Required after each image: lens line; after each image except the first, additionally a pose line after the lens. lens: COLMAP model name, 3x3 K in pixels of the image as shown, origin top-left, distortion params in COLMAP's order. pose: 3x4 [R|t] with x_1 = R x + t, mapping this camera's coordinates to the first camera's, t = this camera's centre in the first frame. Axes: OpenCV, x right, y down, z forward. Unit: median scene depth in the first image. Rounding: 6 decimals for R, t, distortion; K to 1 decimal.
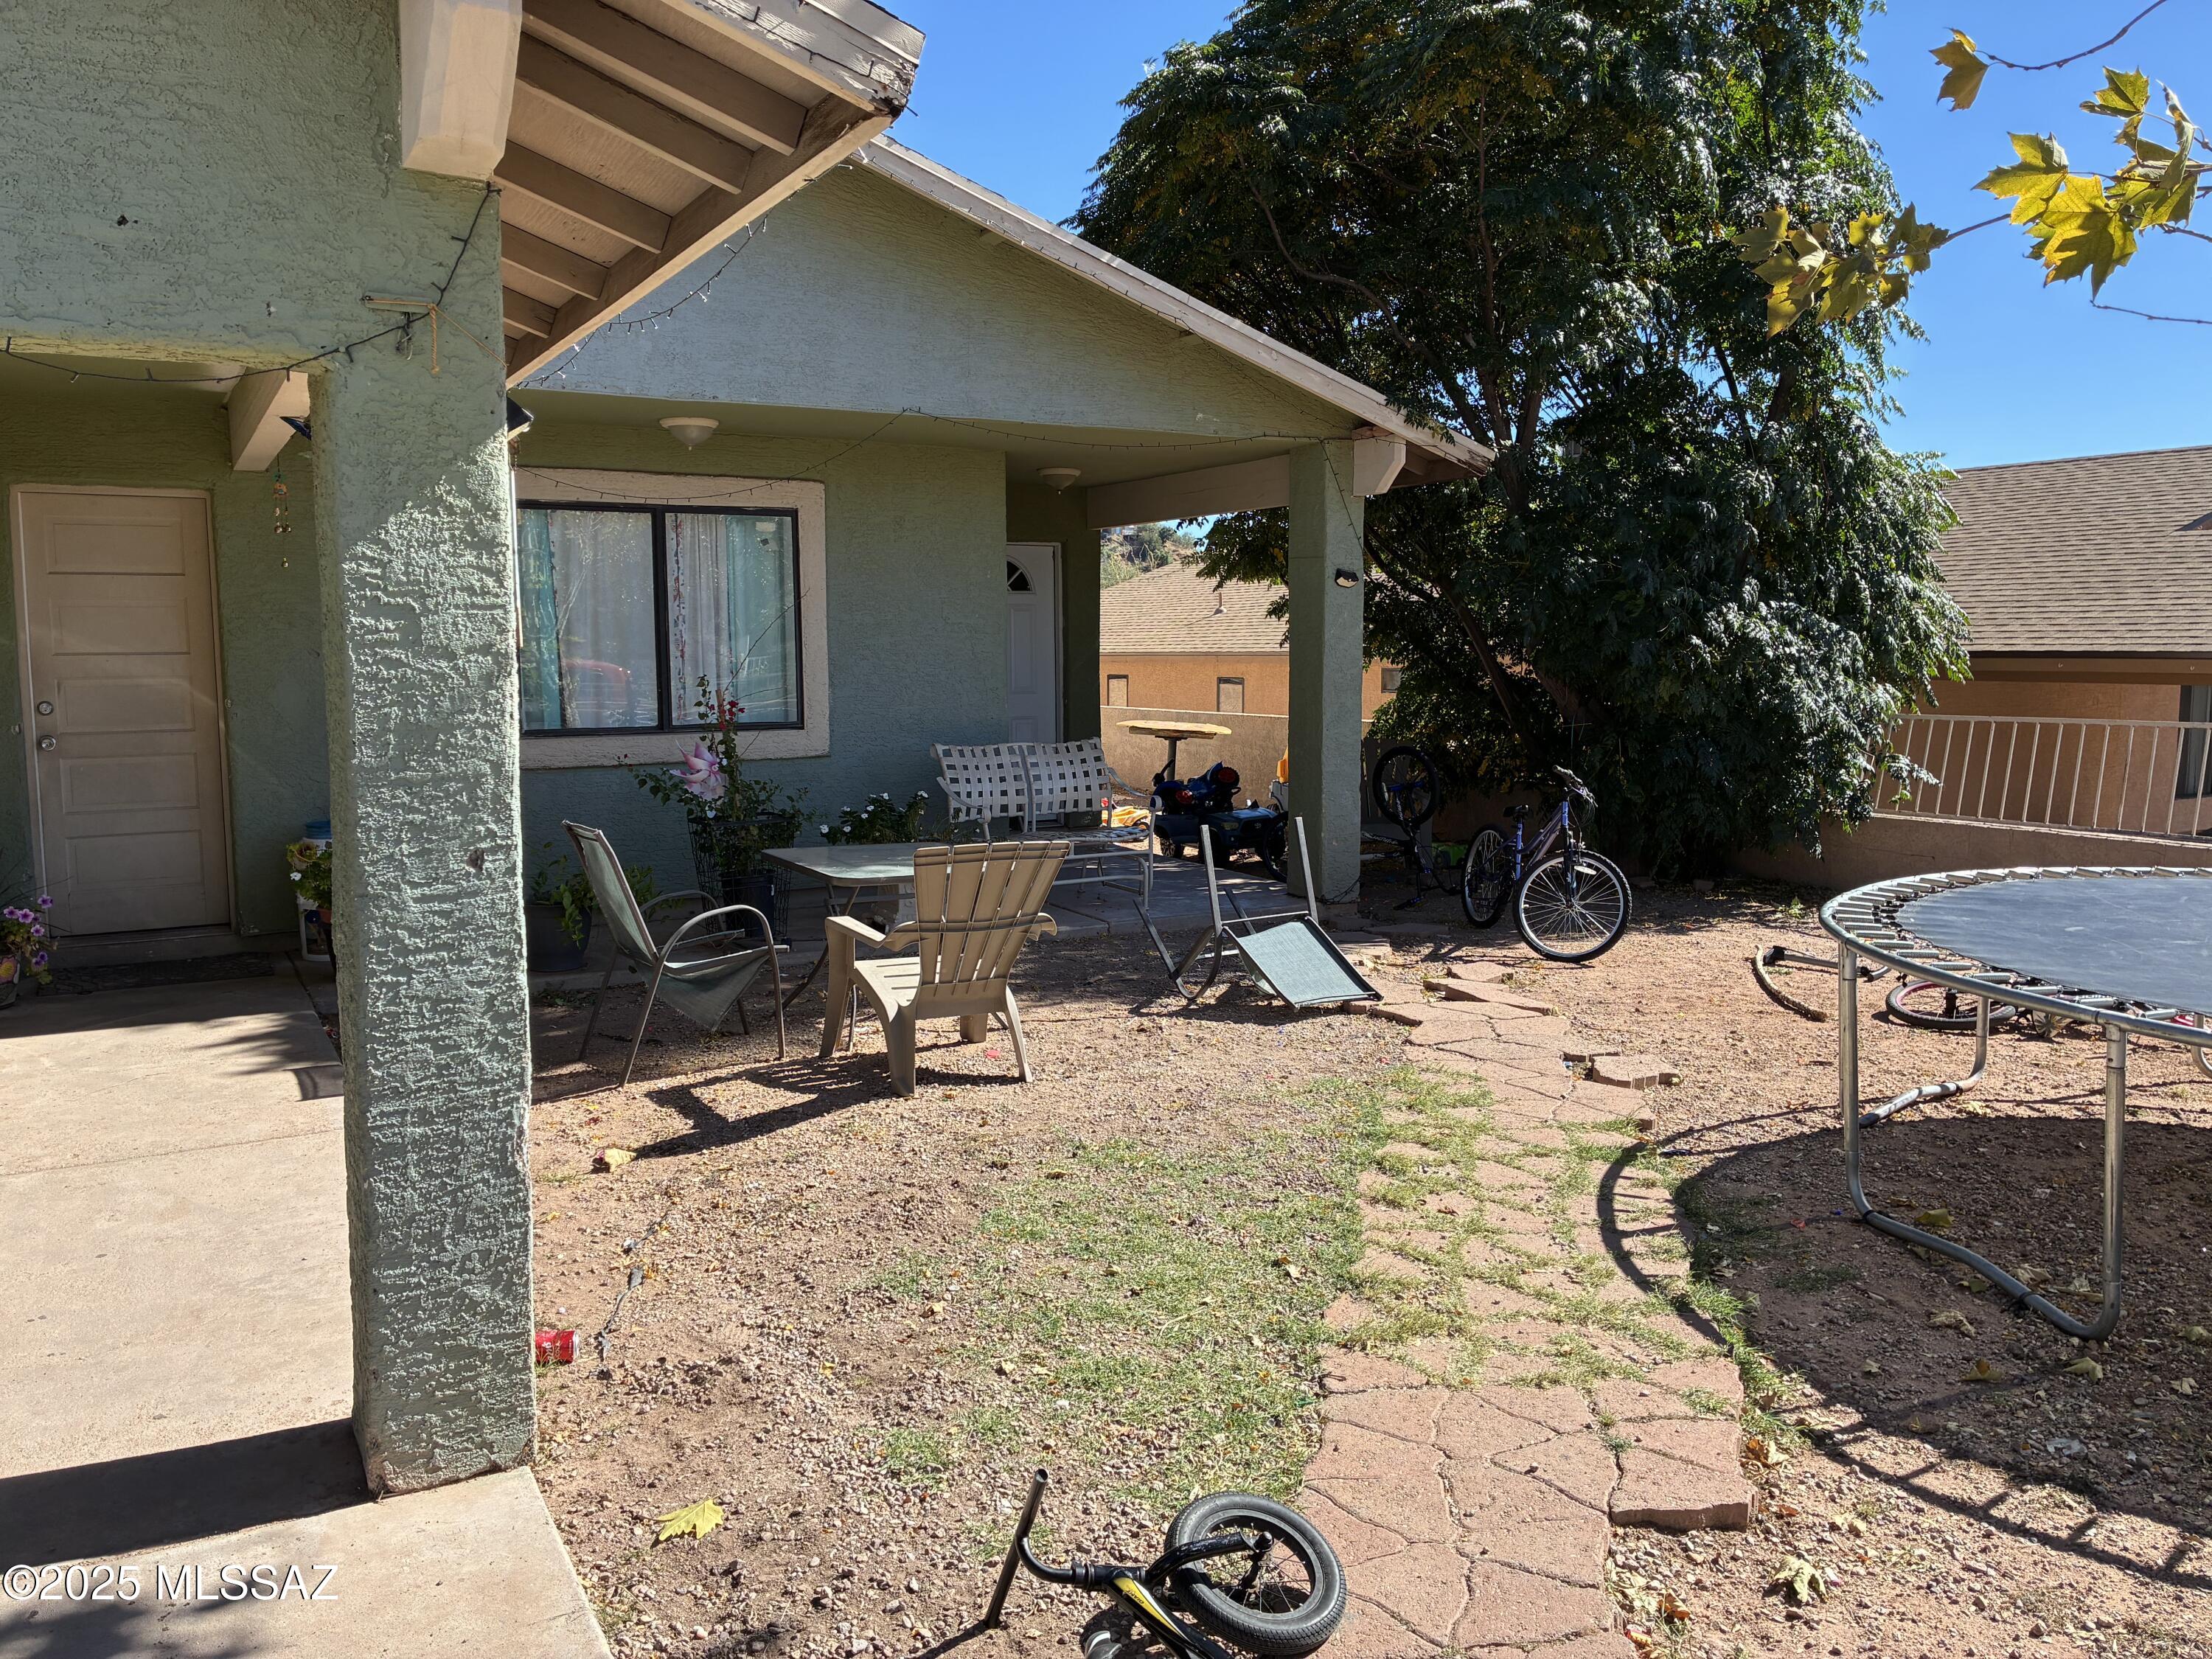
lens RADIAL K [[1667.3, 0, 1094.0], [0, 1667.3, 837.9], [0, 0, 1]] dist [0.053816, -0.074932]
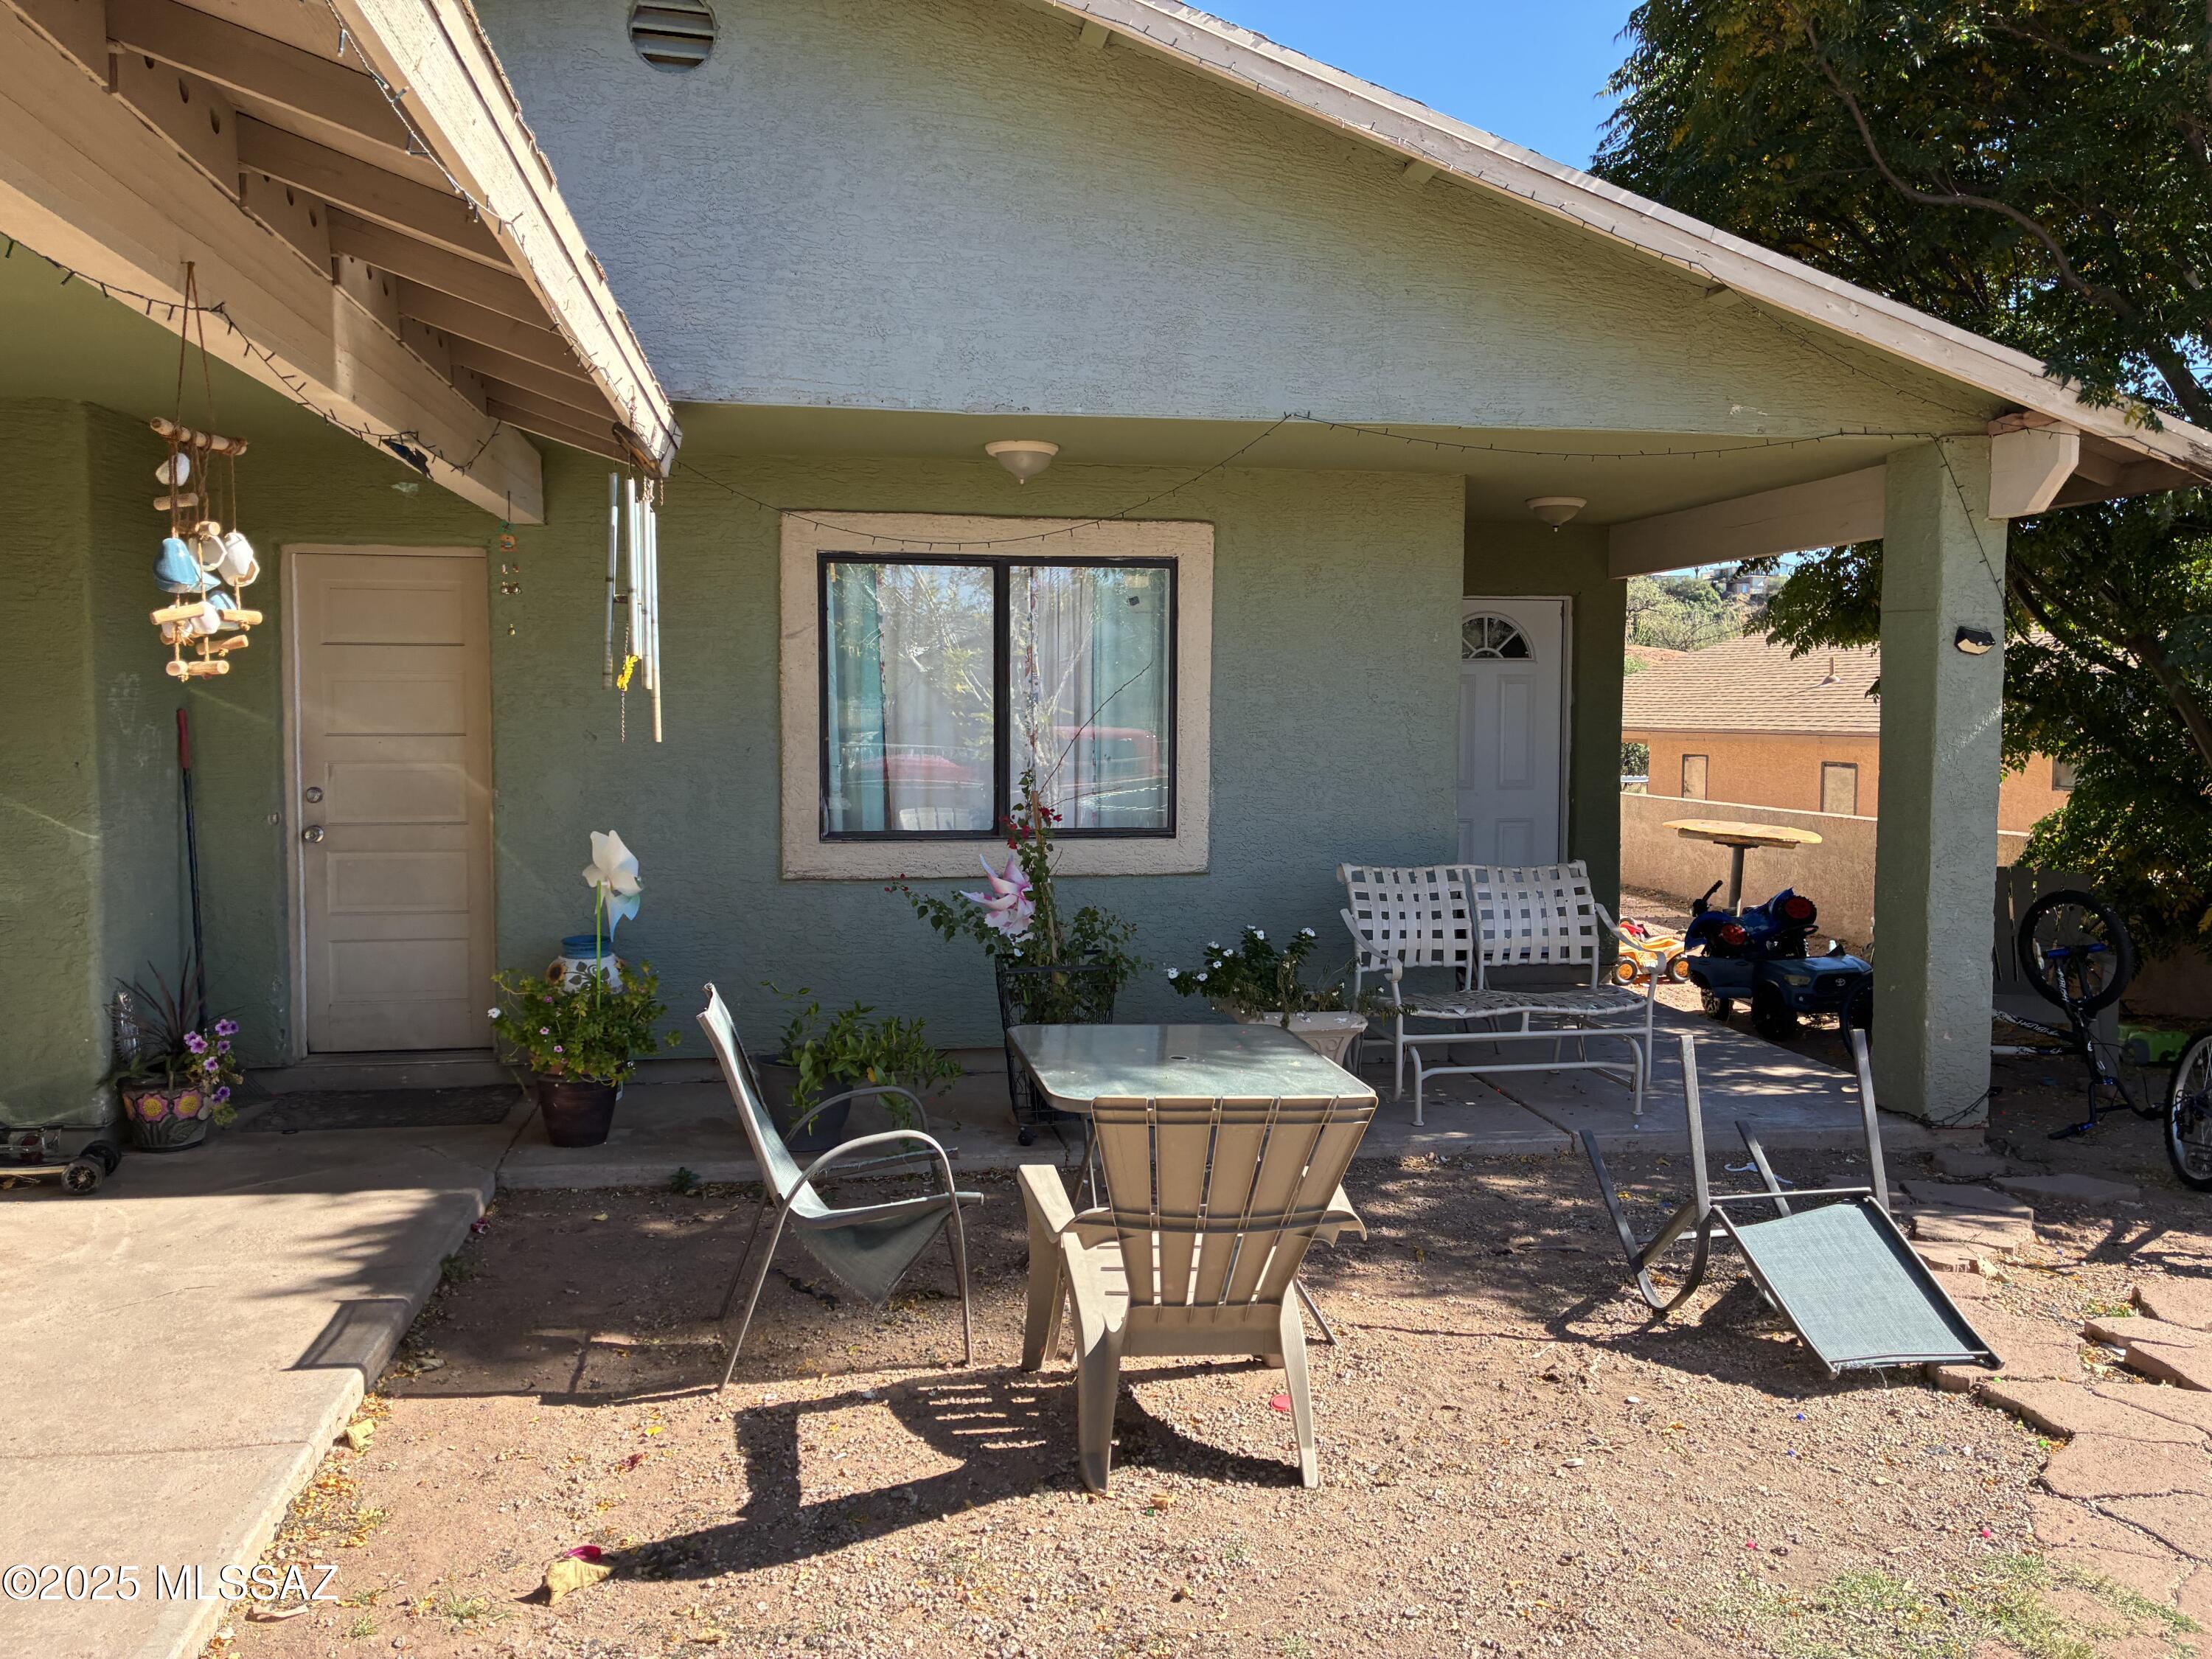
lens RADIAL K [[1667.3, 0, 1092.5], [0, 1667.3, 810.9], [0, 0, 1]] dist [0.053816, -0.074932]
pose [[0.937094, 0.031274, -0.347674, 0.061553], [-0.049875, 0.997756, -0.044678, -0.043713], [0.345496, 0.059207, 0.936551, 0.276785]]
